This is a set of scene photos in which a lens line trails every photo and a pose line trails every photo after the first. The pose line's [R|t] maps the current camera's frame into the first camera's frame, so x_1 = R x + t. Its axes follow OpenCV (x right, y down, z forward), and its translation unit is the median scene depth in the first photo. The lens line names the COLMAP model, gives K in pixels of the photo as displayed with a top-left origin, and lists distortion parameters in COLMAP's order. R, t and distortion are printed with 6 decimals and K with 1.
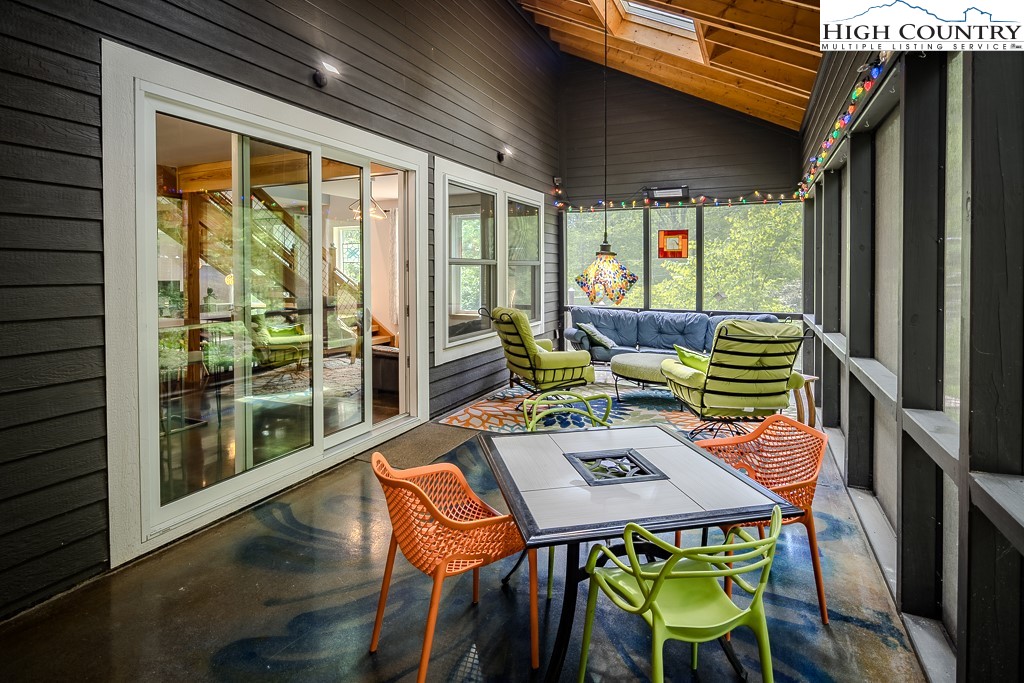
lens RADIAL K [[507.9, 0, 518.8], [0, 507.9, 274.8], [0, 0, 1]] dist [0.001412, 0.000119]
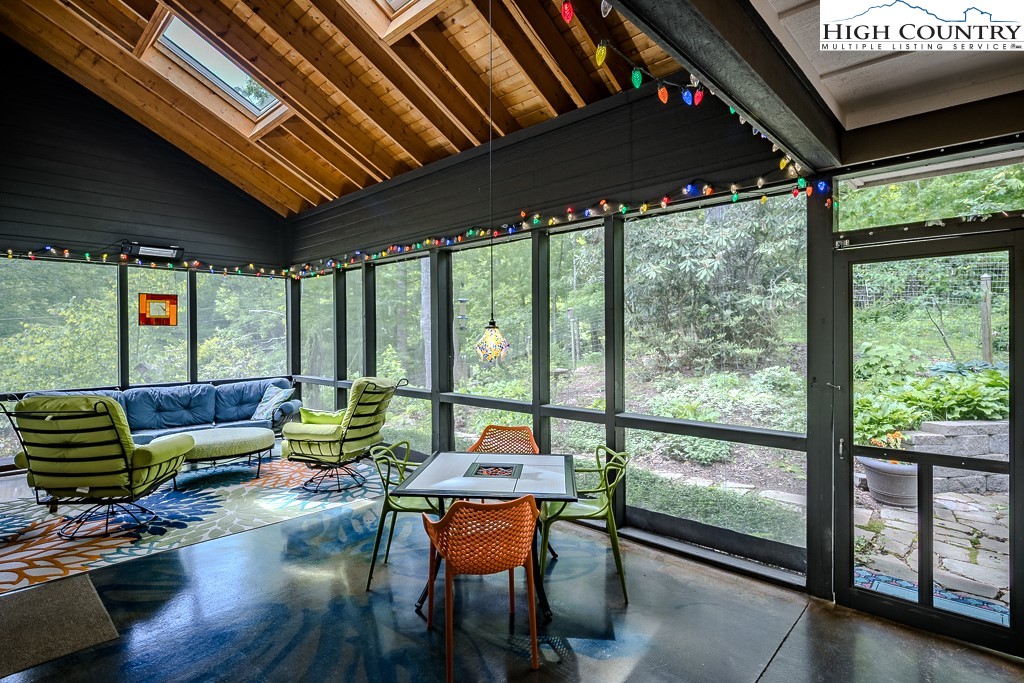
lens RADIAL K [[513.2, 0, 507.8], [0, 513.2, 332.6], [0, 0, 1]] dist [0.000643, 0.000139]
pose [[0.304843, -0.001851, 0.952401, -0.370612], [0.018523, 0.999820, -0.003986, -0.006012], [-0.952223, 0.018856, 0.304822, 0.152467]]
